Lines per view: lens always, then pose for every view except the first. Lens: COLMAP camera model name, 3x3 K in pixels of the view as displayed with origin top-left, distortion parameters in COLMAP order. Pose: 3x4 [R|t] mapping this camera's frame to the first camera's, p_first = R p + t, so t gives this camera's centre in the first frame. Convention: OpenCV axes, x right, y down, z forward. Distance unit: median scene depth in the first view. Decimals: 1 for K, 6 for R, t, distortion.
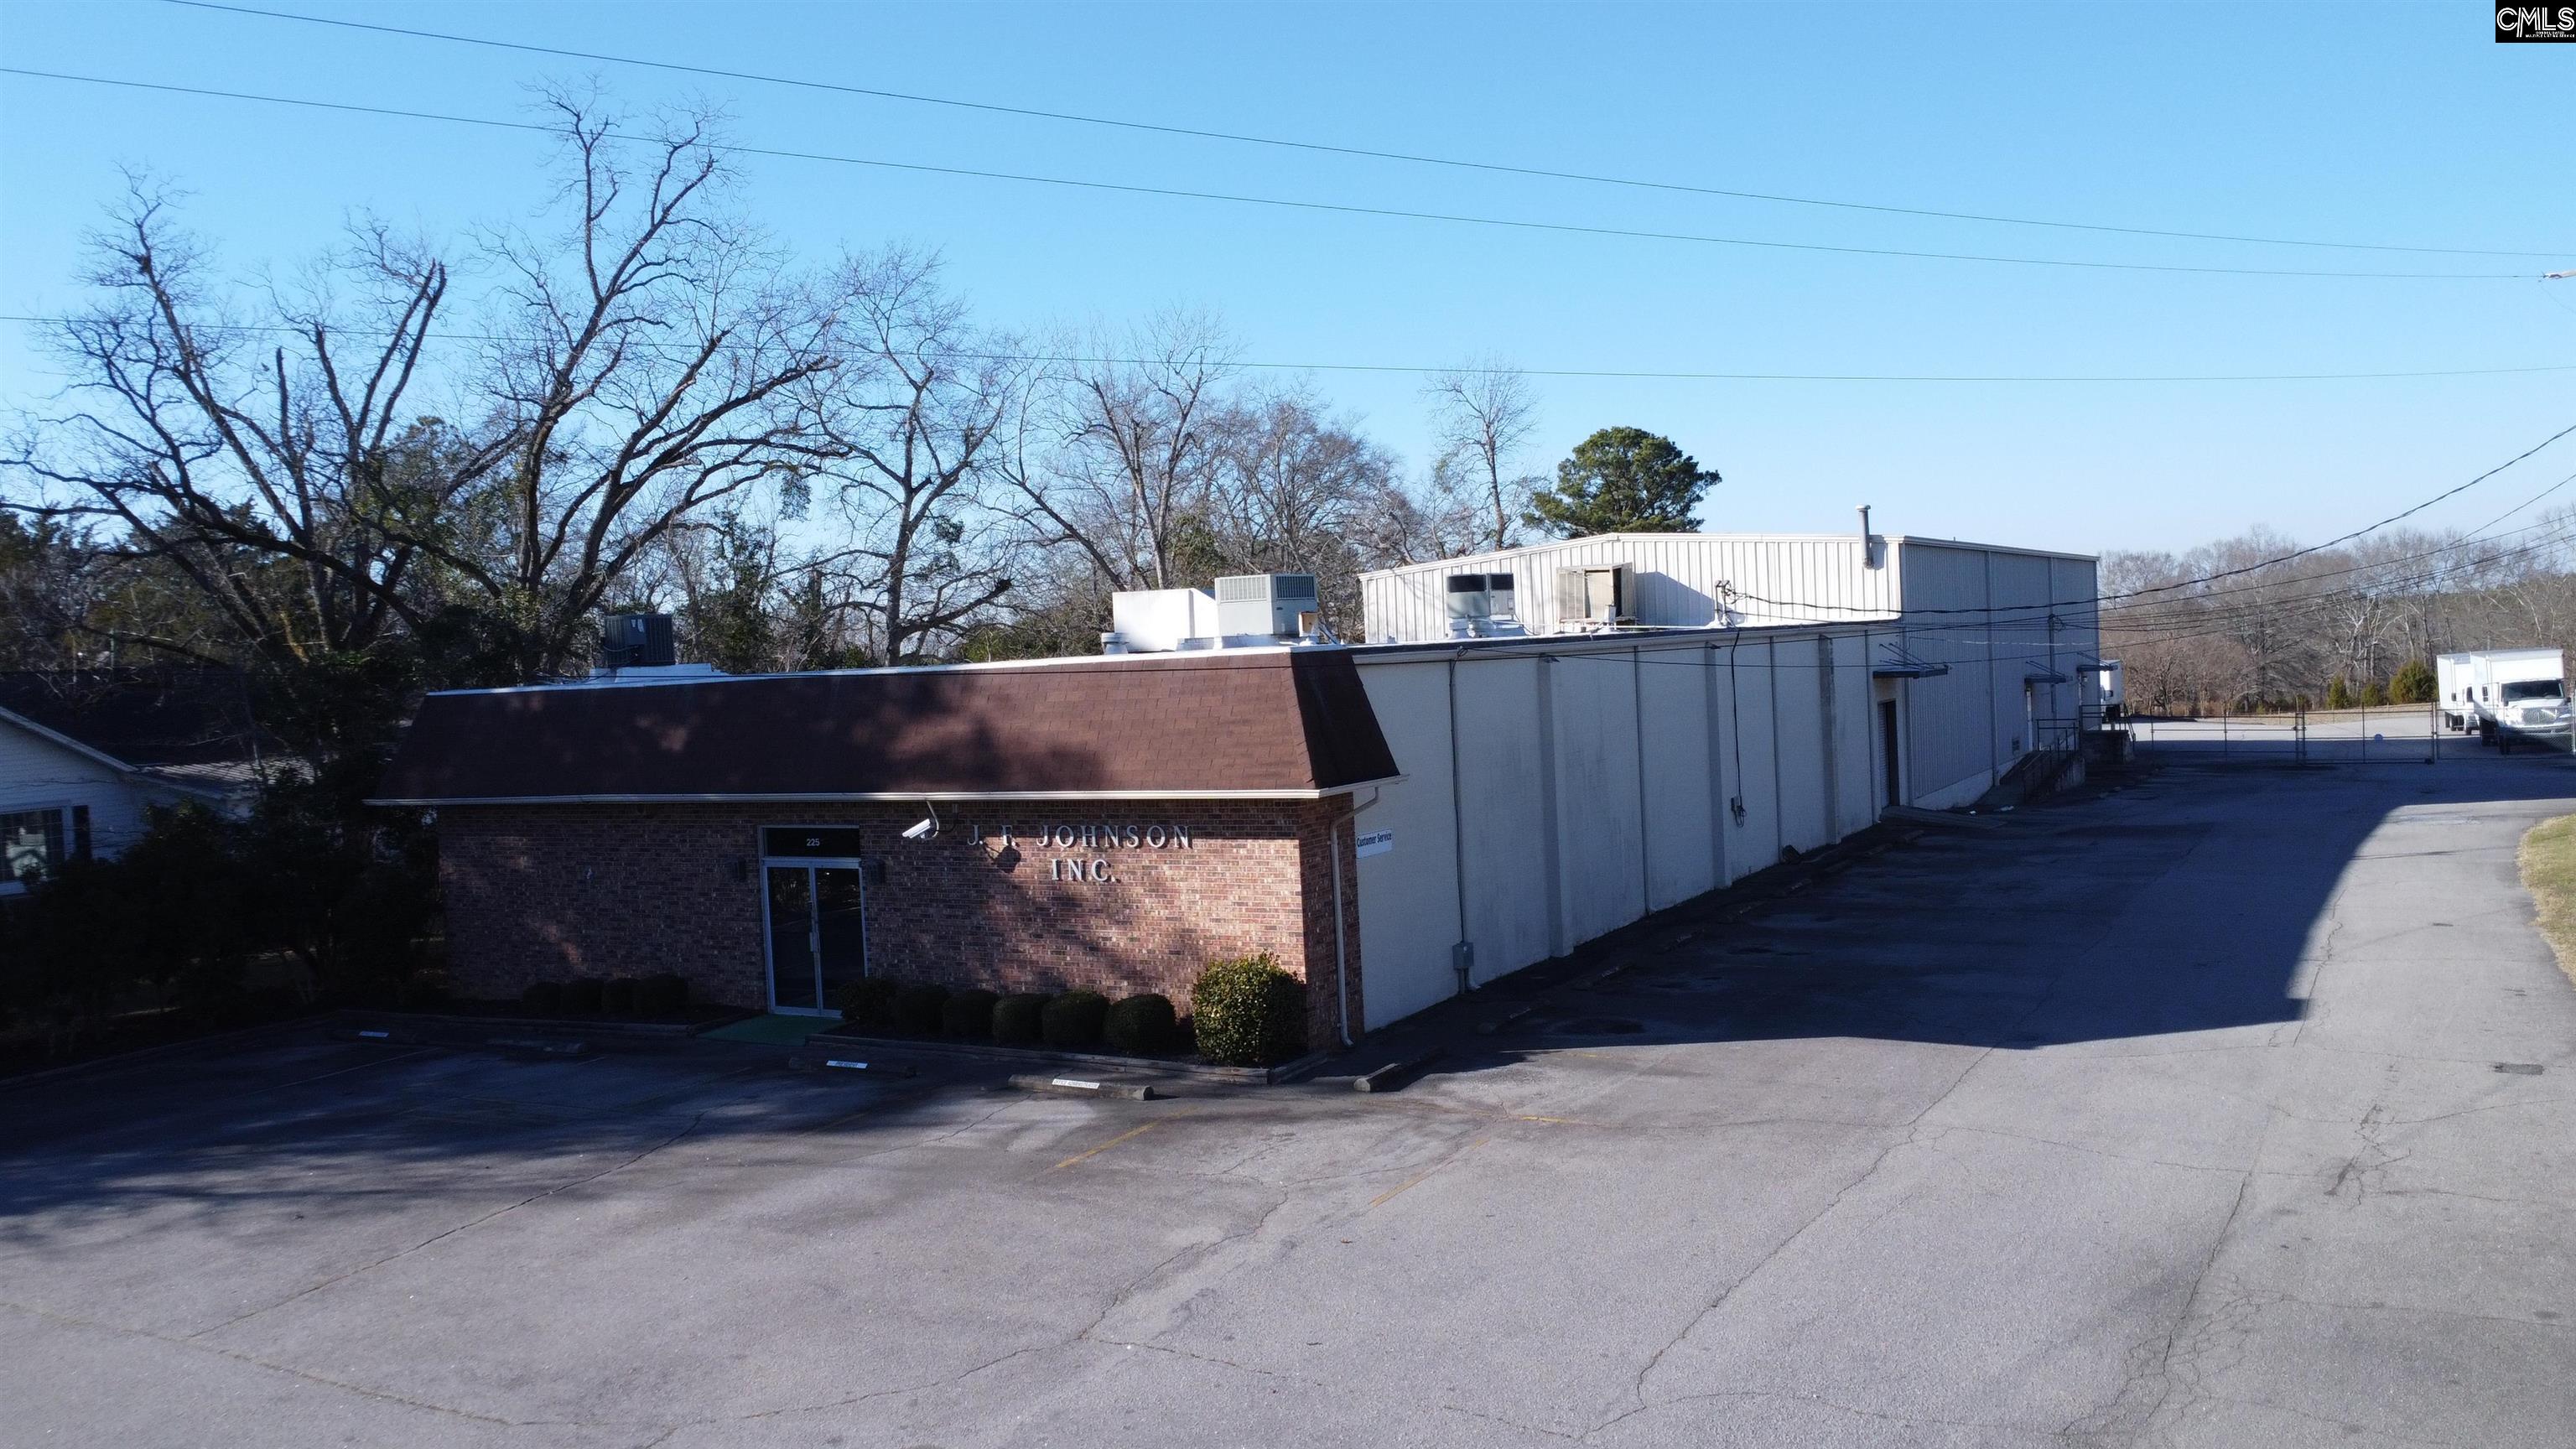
lens RADIAL K [[1931.0, 0, 1297.1], [0, 1931.0, 720.1], [0, 0, 1]] dist [0.002784, -0.003444]
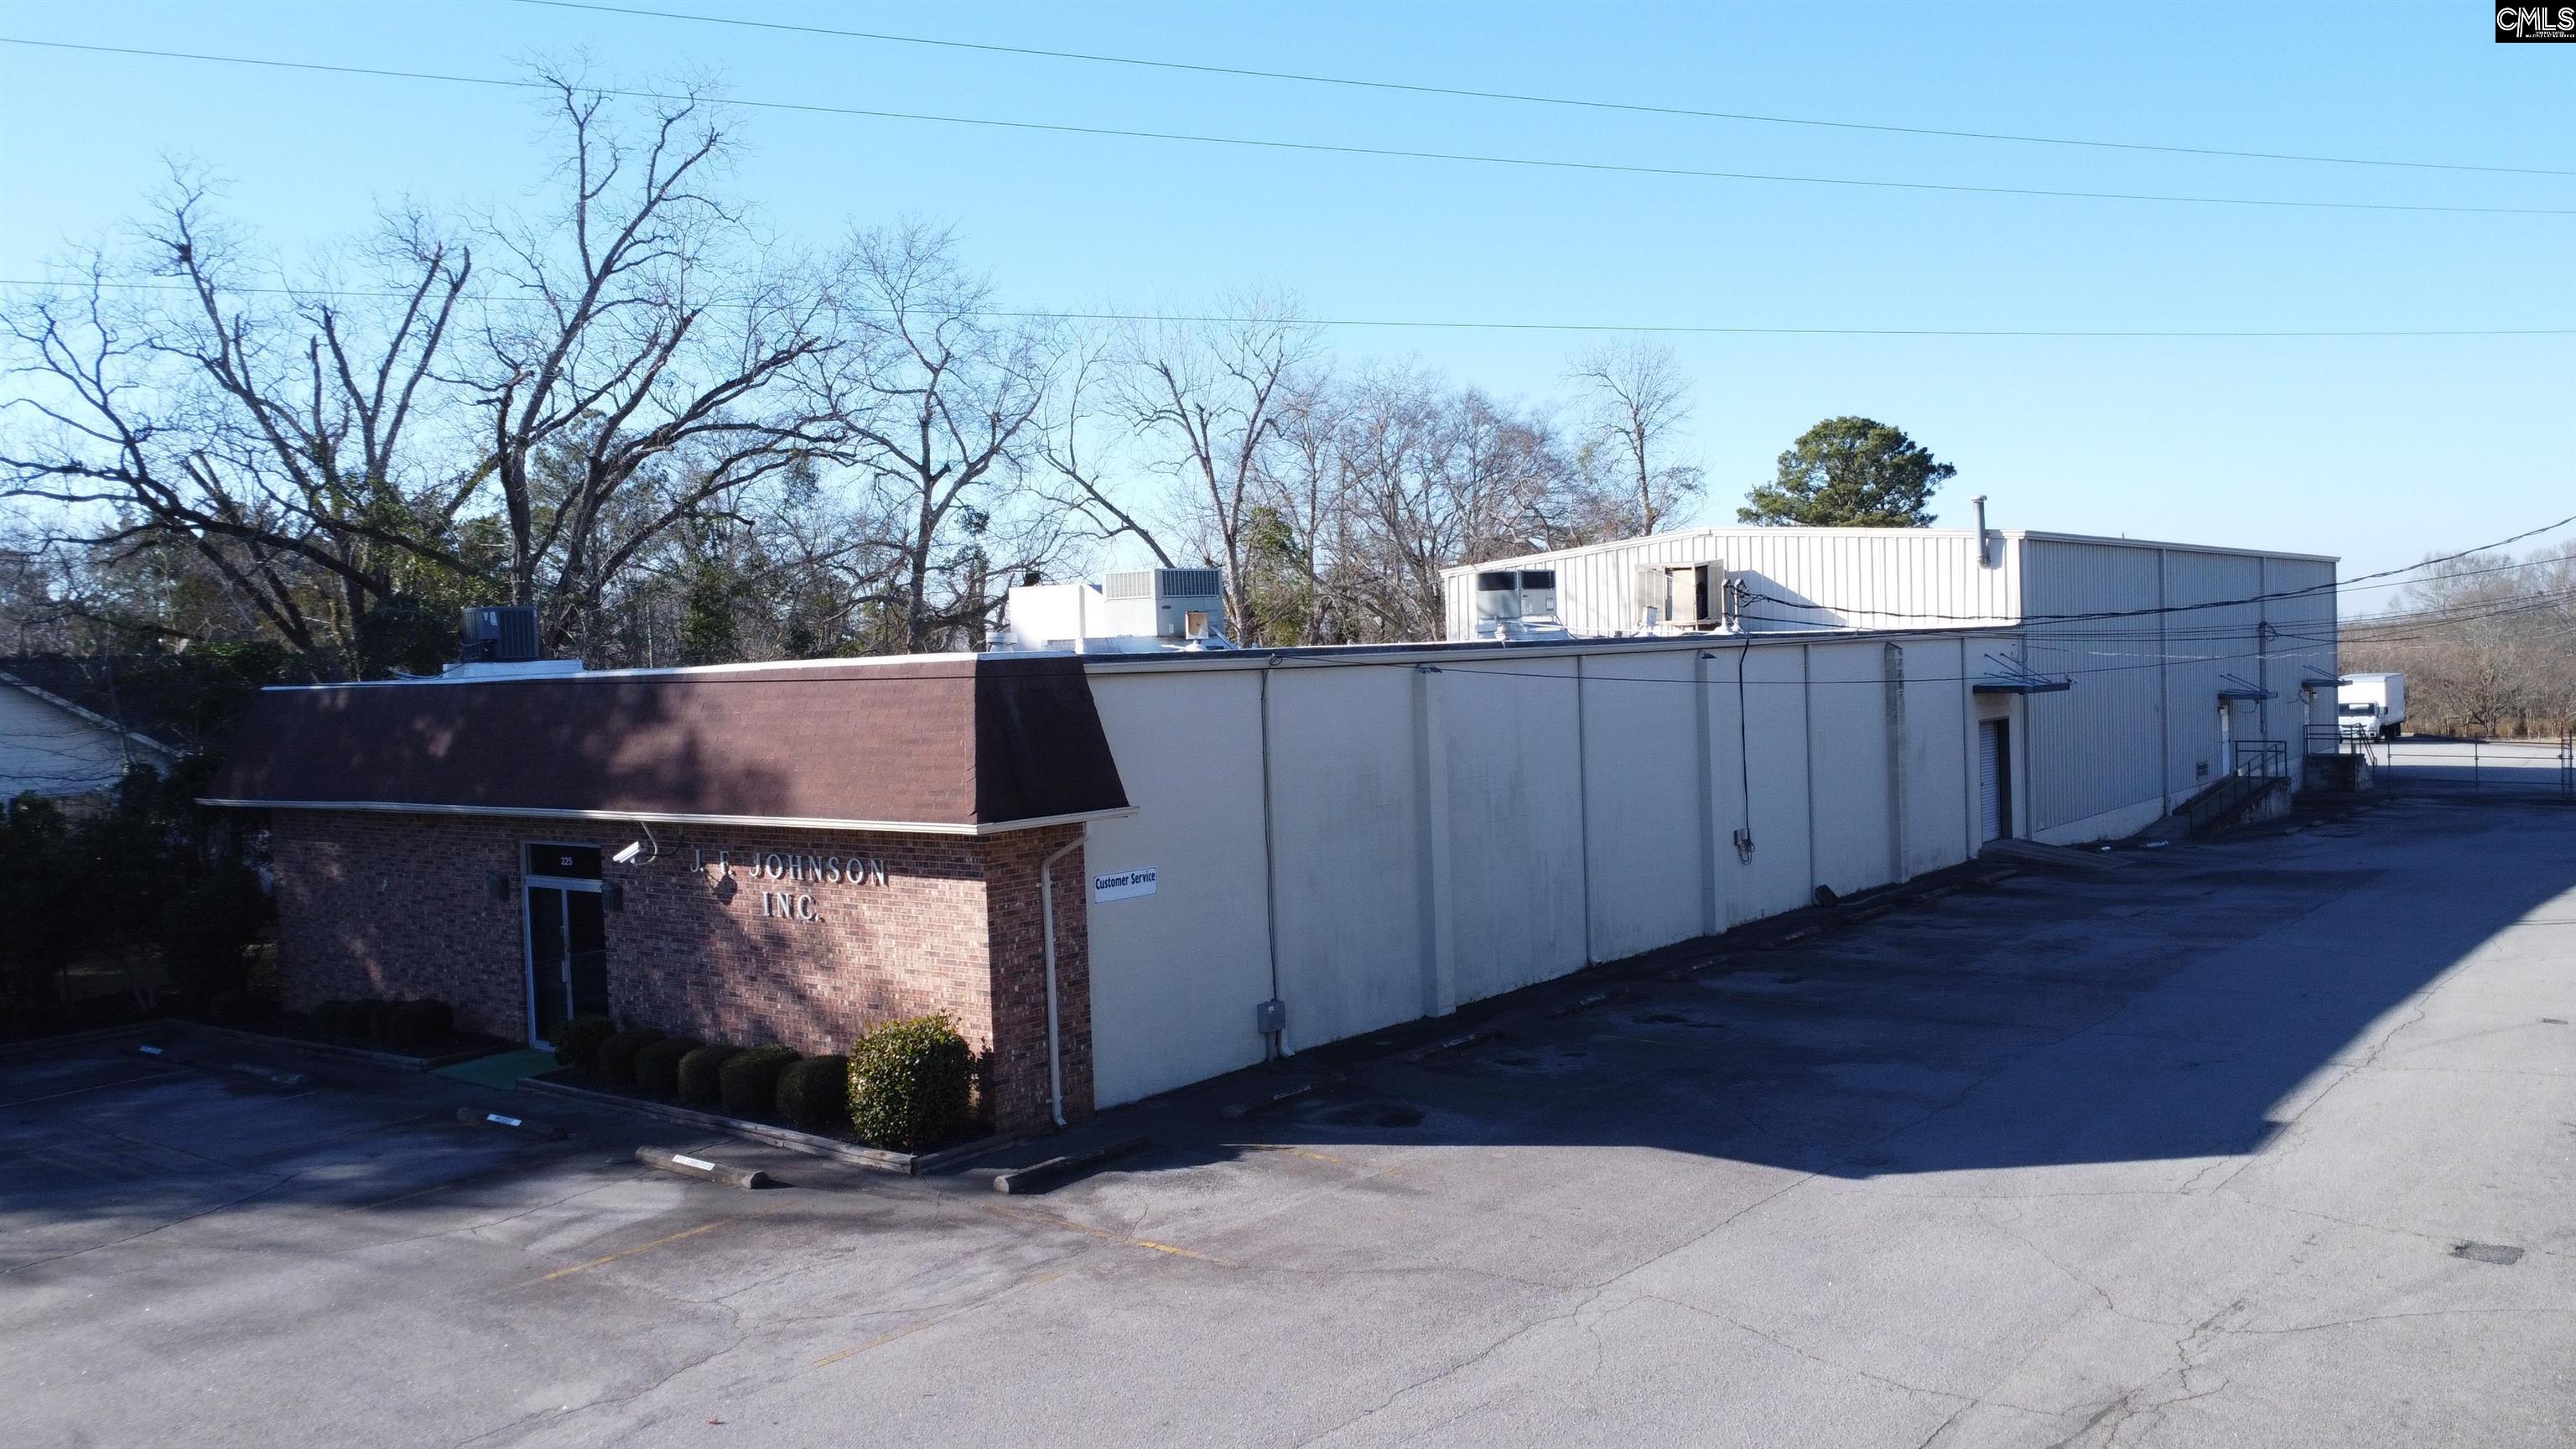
lens RADIAL K [[1931.0, 0, 1298.5], [0, 1931.0, 719.1], [0, 0, 1]] dist [0.002784, -0.003444]
pose [[0.988968, 0.018262, -0.146997, 0.208346], [-0.018070, 0.999833, 0.002640, -0.011222], [0.147021, 0.000046, 0.989133, 0.149784]]
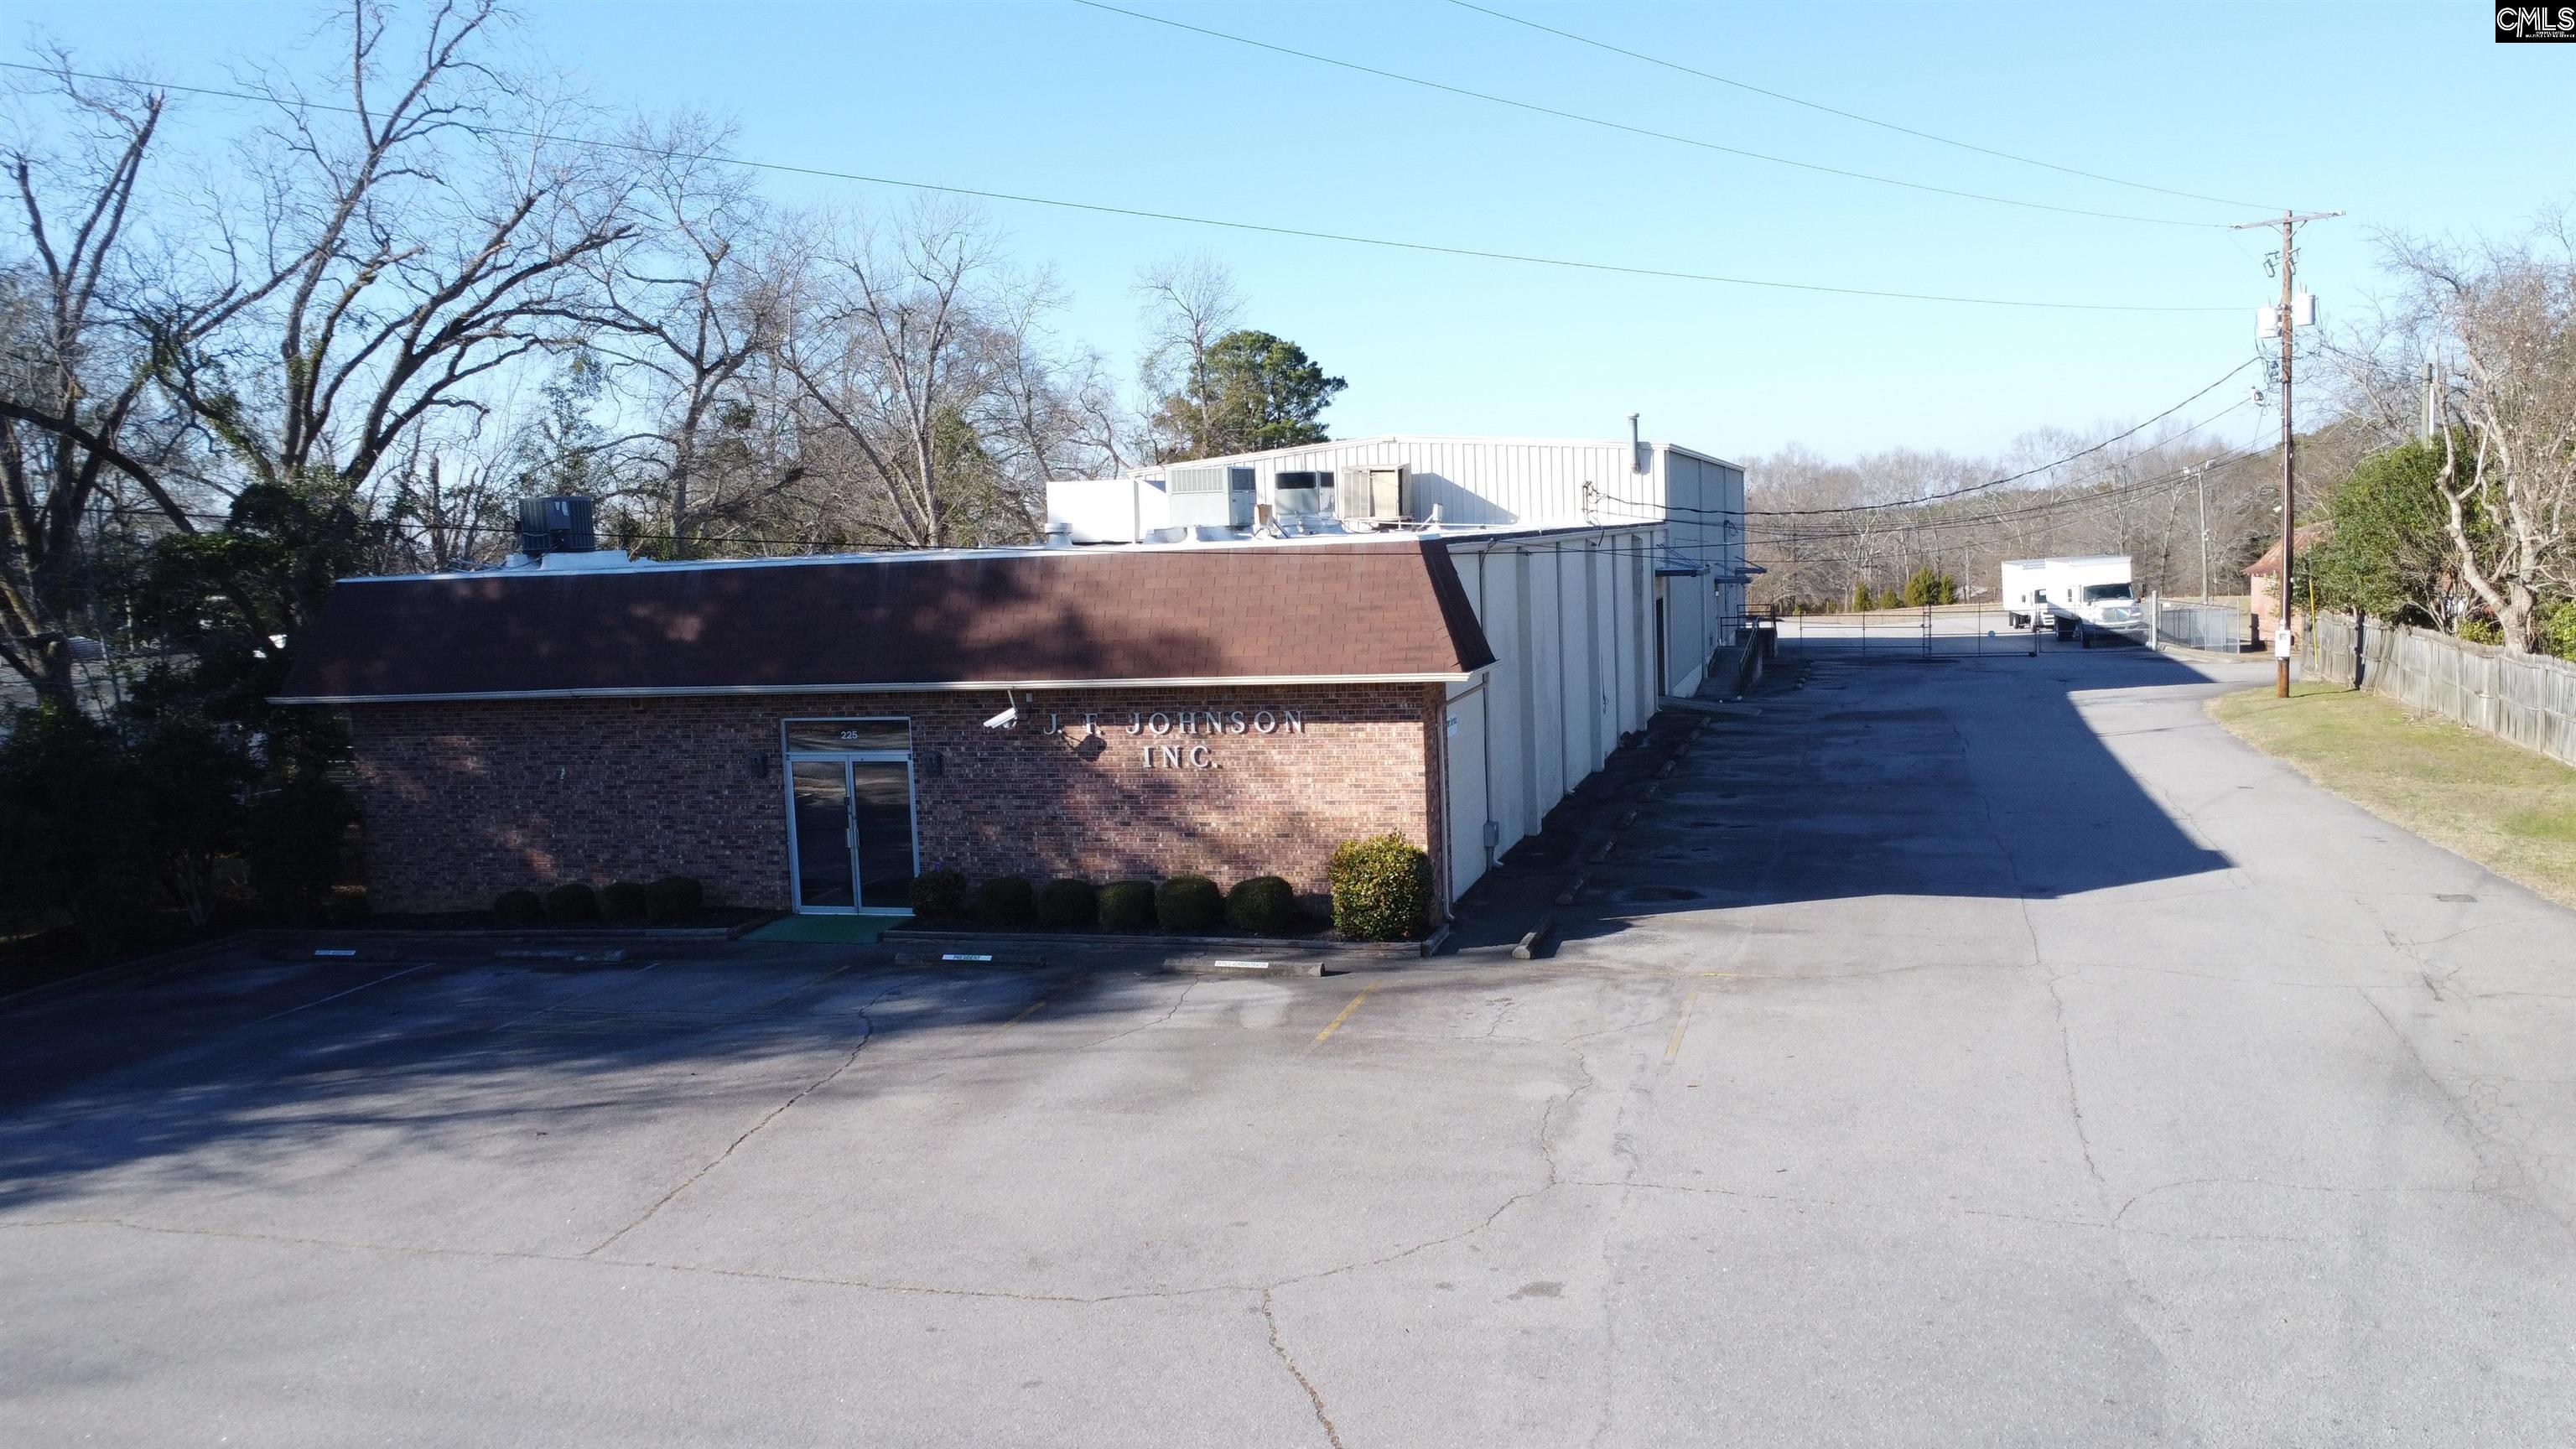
lens RADIAL K [[1931.0, 0, 1295.3], [0, 1931.0, 728.2], [0, 0, 1]] dist [0.002784, -0.003444]
pose [[0.970976, -0.013326, 0.238807, -0.251744], [0.000397, 0.998535, 0.054108, 0.007274], [-0.239178, -0.052443, 0.969558, 0.011487]]
